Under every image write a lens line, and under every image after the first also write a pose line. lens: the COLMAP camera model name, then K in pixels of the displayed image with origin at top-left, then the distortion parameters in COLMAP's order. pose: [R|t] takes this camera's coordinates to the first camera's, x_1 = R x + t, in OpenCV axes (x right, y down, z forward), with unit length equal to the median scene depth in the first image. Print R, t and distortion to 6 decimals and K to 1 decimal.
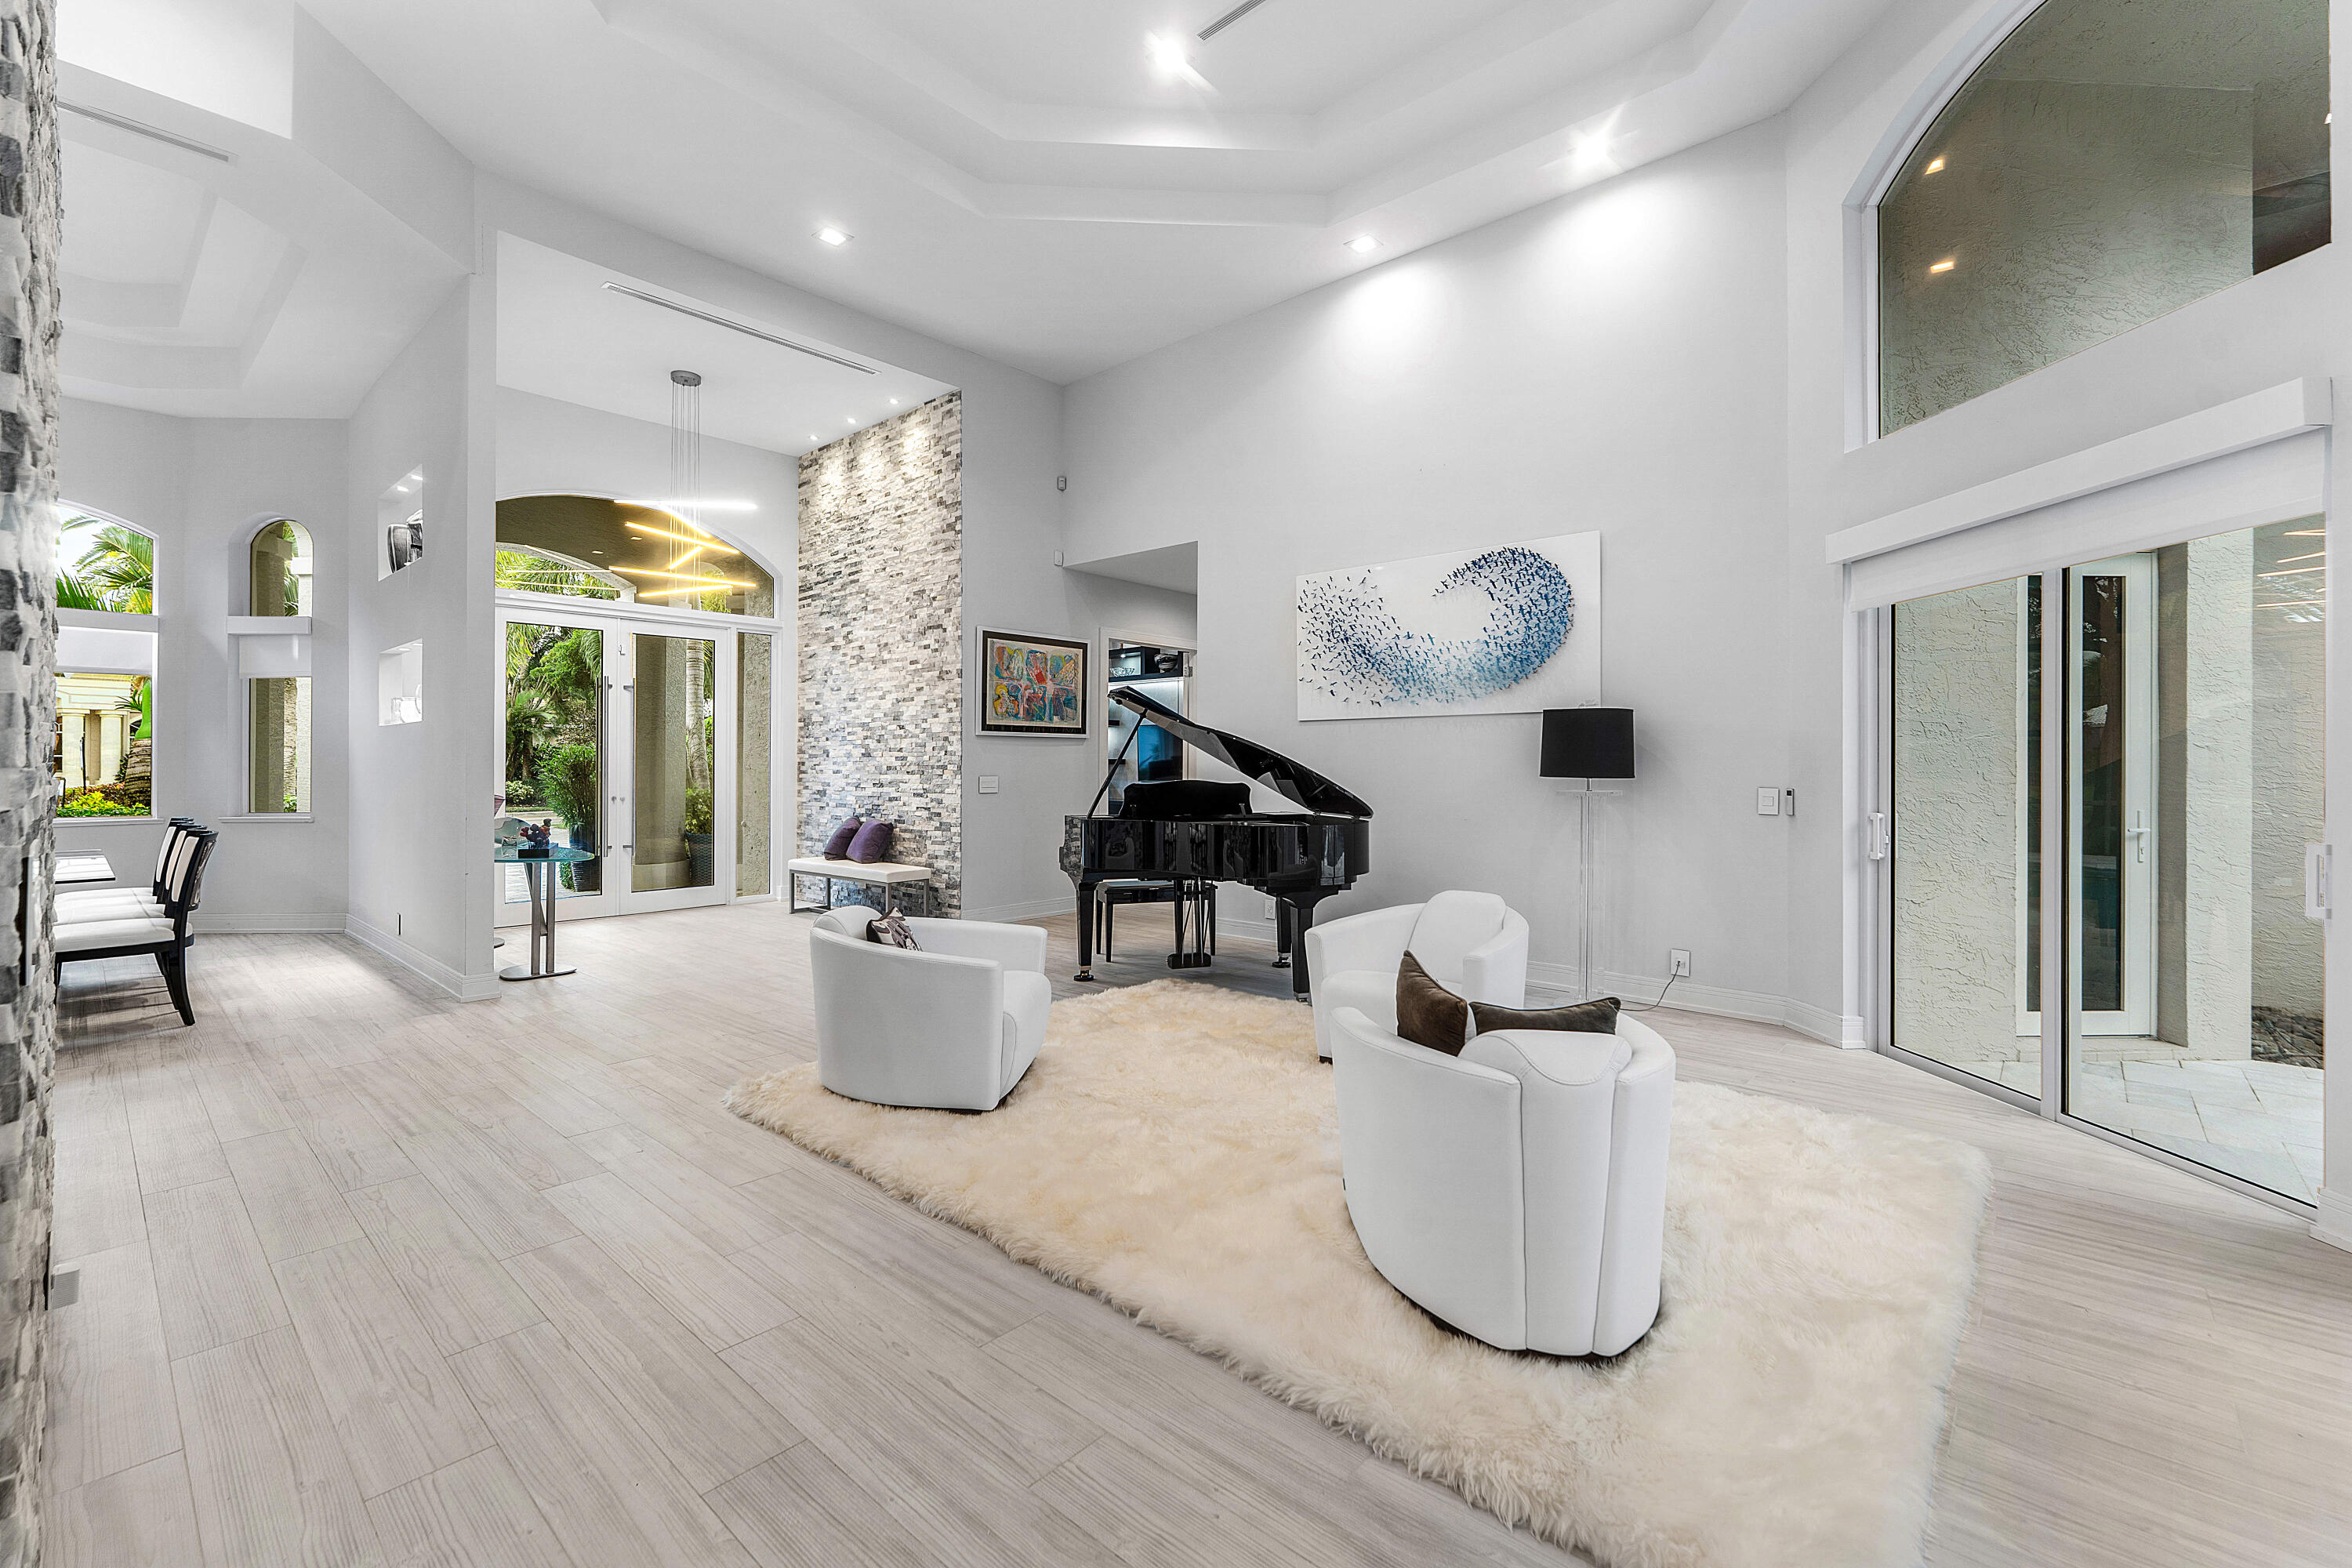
lens RADIAL K [[1000.0, 0, 1174.8], [0, 1000.0, 773.5], [0, 0, 1]] dist [0.000890, 0.000307]
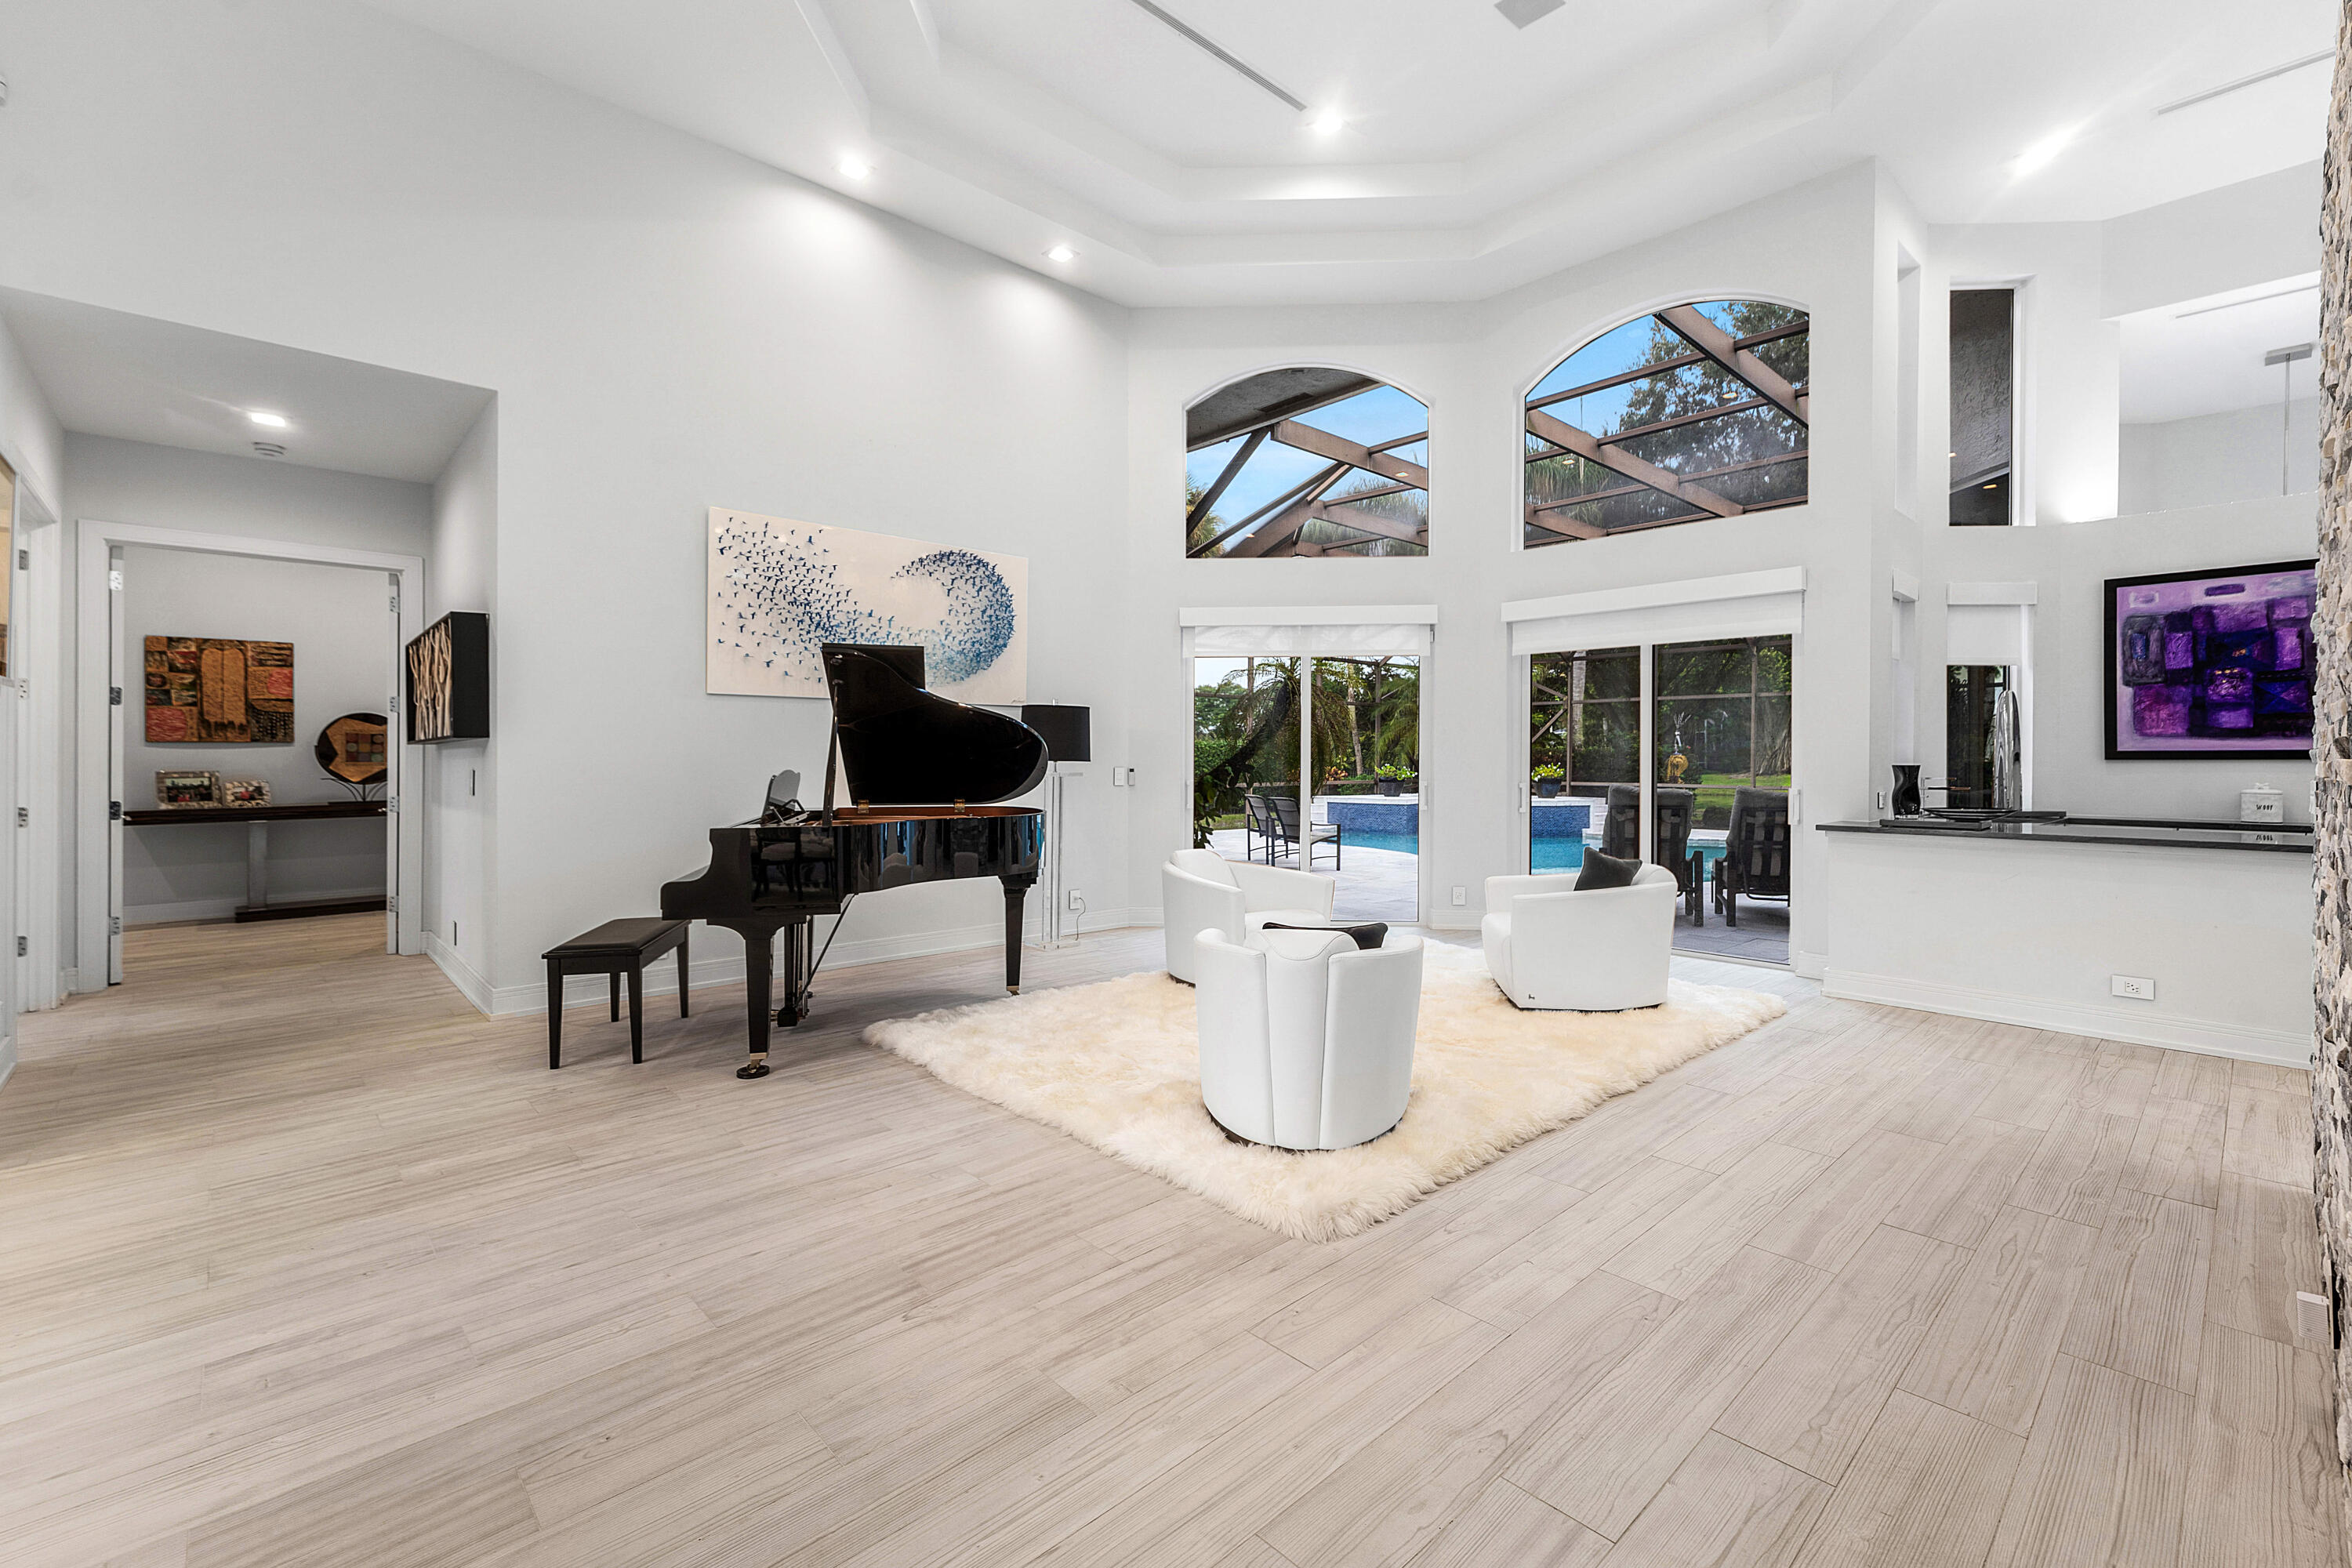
lens RADIAL K [[1000.0, 0, 1174.8], [0, 1000.0, 773.5], [0, 0, 1]] dist [0.000890, 0.000307]
pose [[0.092474, -0.016283, 0.995582, -0.854517], [0.008501, 0.999843, 0.015563, 0.000929], [-0.995679, 0.007025, 0.092598, 0.788361]]
